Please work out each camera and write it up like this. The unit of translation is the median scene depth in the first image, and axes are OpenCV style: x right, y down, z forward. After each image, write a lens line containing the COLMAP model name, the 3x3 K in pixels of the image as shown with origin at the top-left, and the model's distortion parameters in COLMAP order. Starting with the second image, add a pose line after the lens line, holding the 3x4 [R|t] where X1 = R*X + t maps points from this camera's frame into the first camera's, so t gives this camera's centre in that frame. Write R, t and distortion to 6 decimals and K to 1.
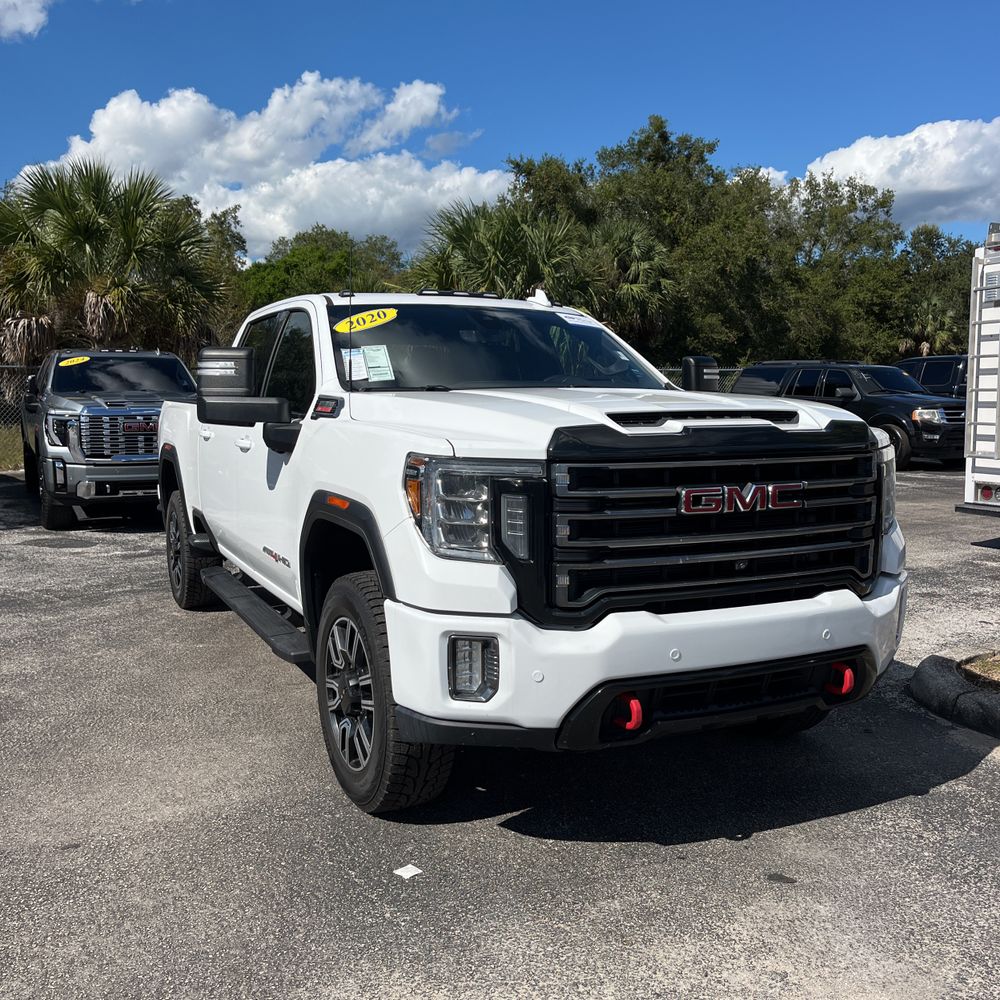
lens RADIAL K [[1010.8, 0, 500.0], [0, 1010.8, 500.0], [0, 0, 1]] dist [0.016814, -0.001884]
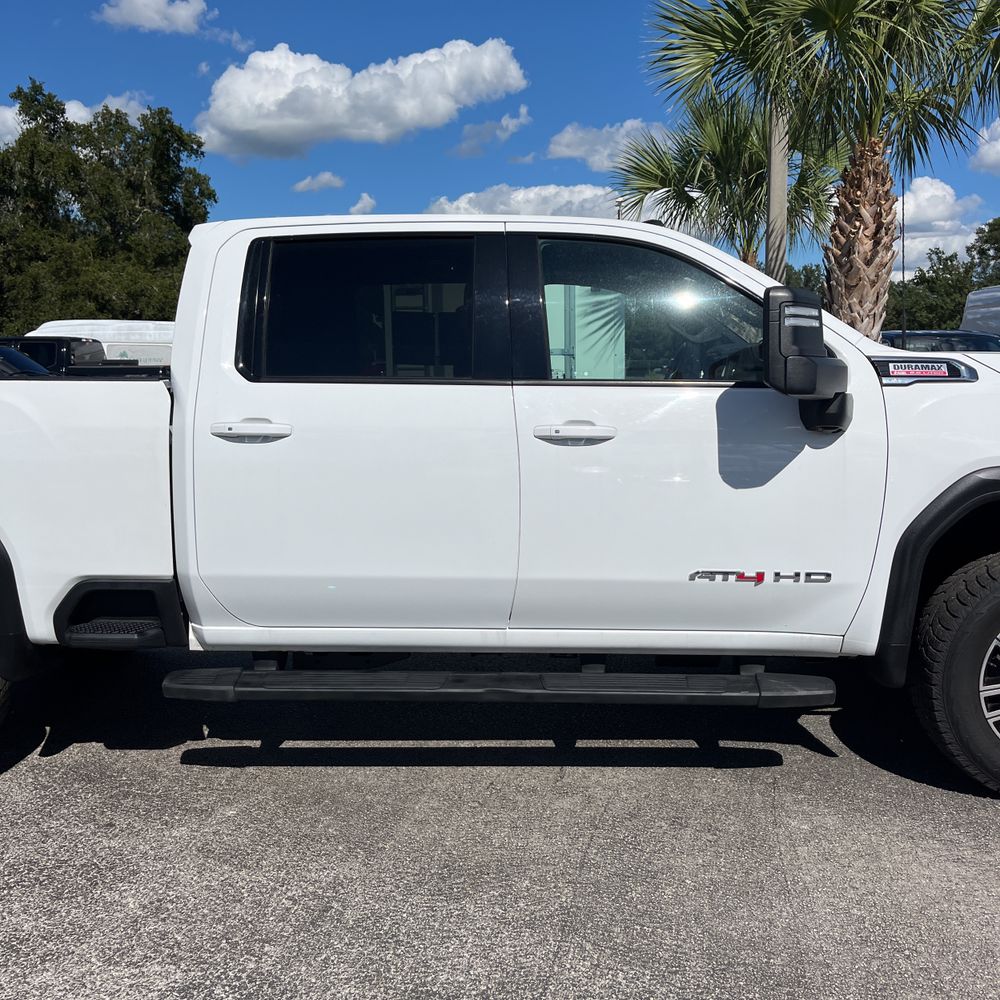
lens RADIAL K [[1005.4, 0, 515.8], [0, 1005.4, 493.8], [0, 0, 1]] dist [0.013295, 0.015750]
pose [[0.468547, -0.101810, 0.877553, -0.912883], [0.095520, 0.993352, 0.064245, -0.066269], [-0.878260, 0.053722, 0.475157, 0.780249]]
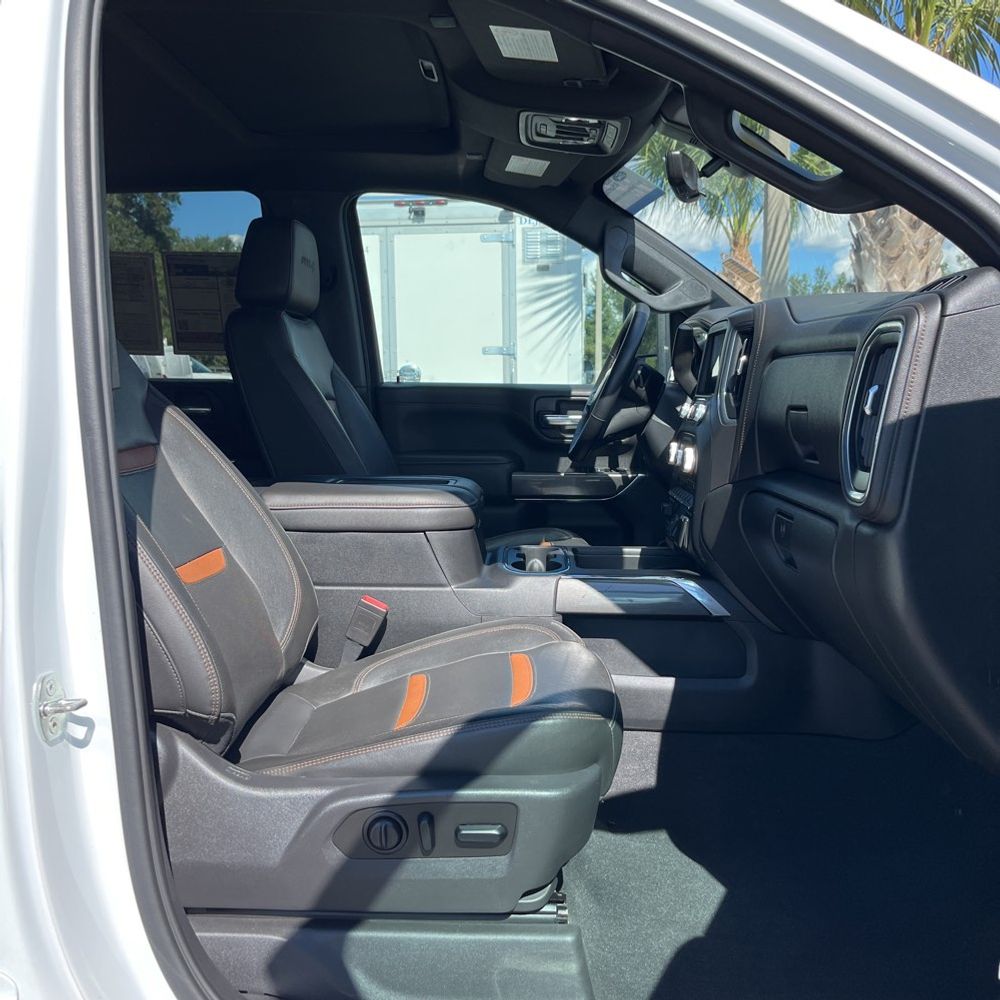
lens RADIAL K [[1010.8, 0, 500.0], [0, 1010.8, 500.0], [0, 0, 1]] dist [0.016814, -0.001884]
pose [[0.467774, -0.095006, 0.878727, -0.397513], [0.091100, 0.994093, 0.058983, -0.076607], [-0.879141, 0.052462, 0.473666, 0.936202]]
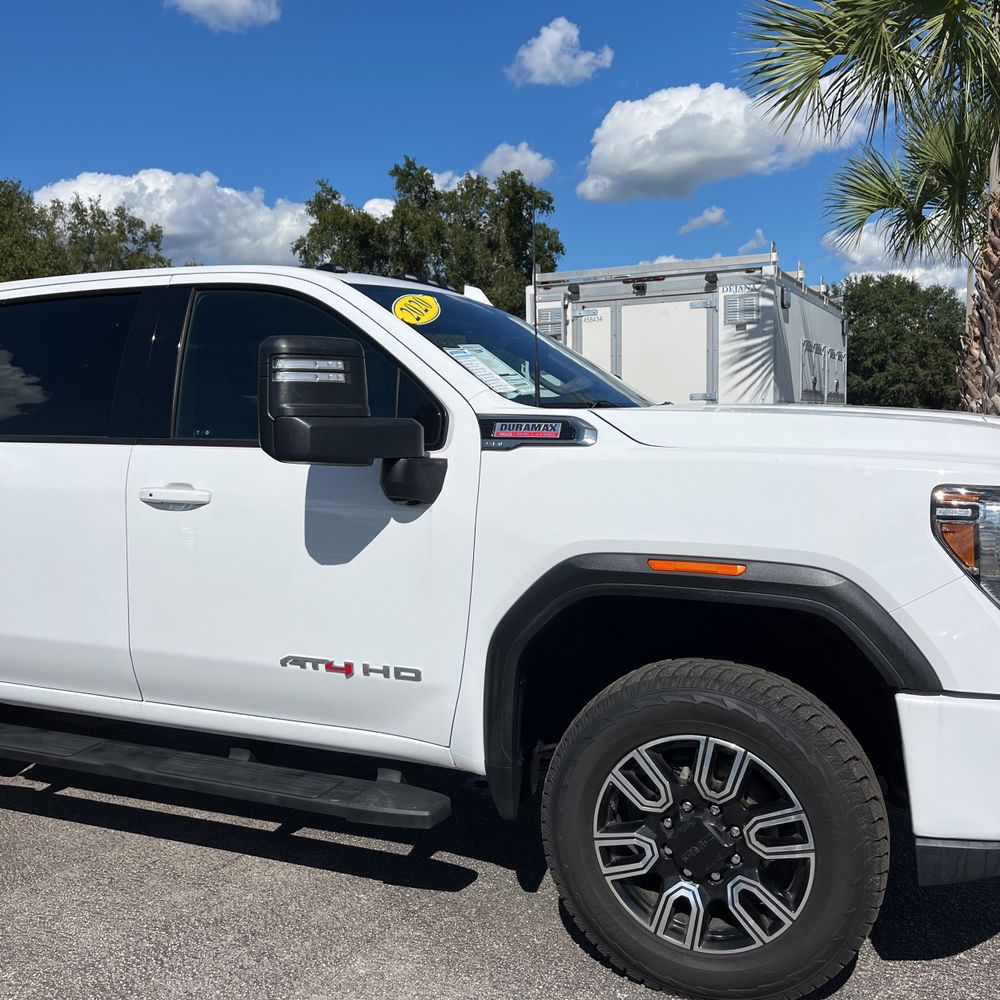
lens RADIAL K [[1010.8, 0, 500.0], [0, 1010.8, 500.0], [0, 0, 1]] dist [0.016814, -0.001884]
pose [[0.760770, -0.053980, 0.646773, -0.538885], [0.074054, 0.997247, -0.003877, -0.039310], [-0.644783, 0.050846, 0.762673, 0.432702]]
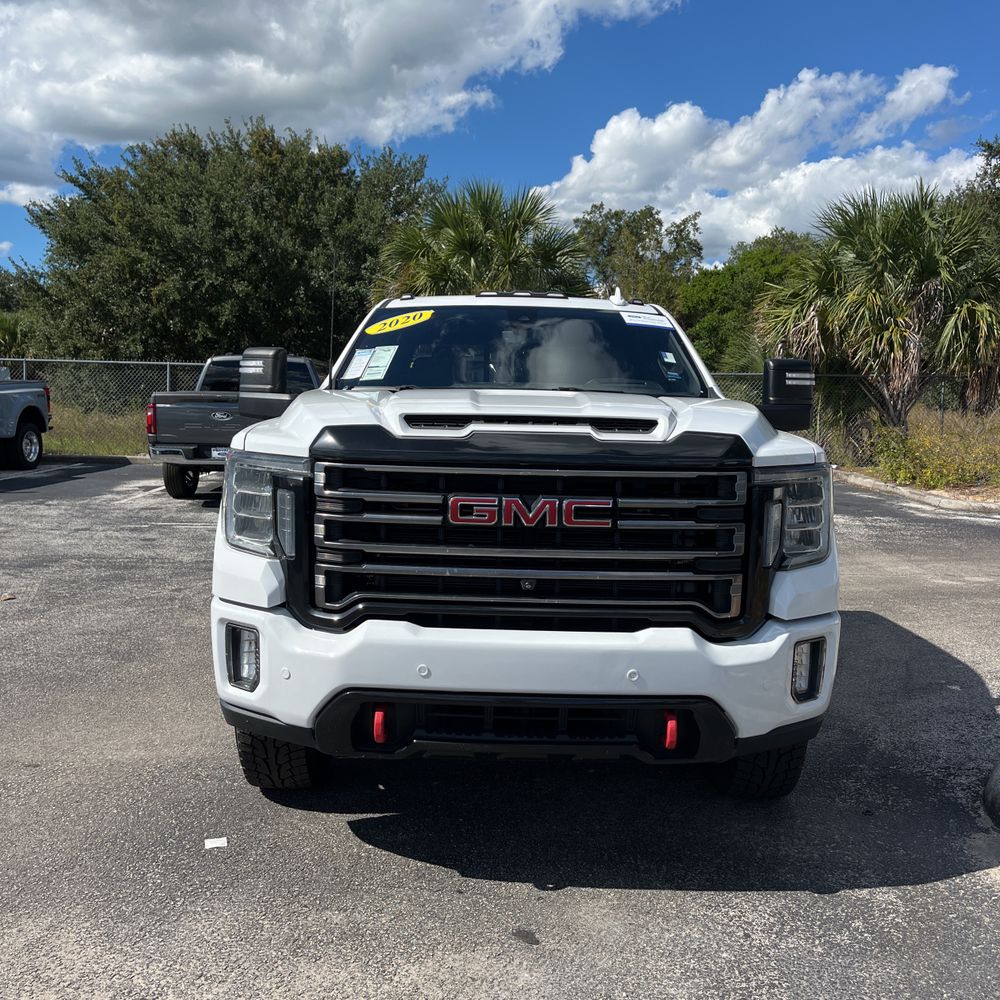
lens RADIAL K [[1018.6, 0, 500.0], [0, 1018.6, 500.0], [0, 0, 1]] dist [0.005629, 0.028617]
pose [[0.897970, 0.064152, -0.435355, 0.417153], [-0.067036, 0.997712, 0.008749, -0.012407], [0.434920, 0.021328, 0.900216, 0.112533]]
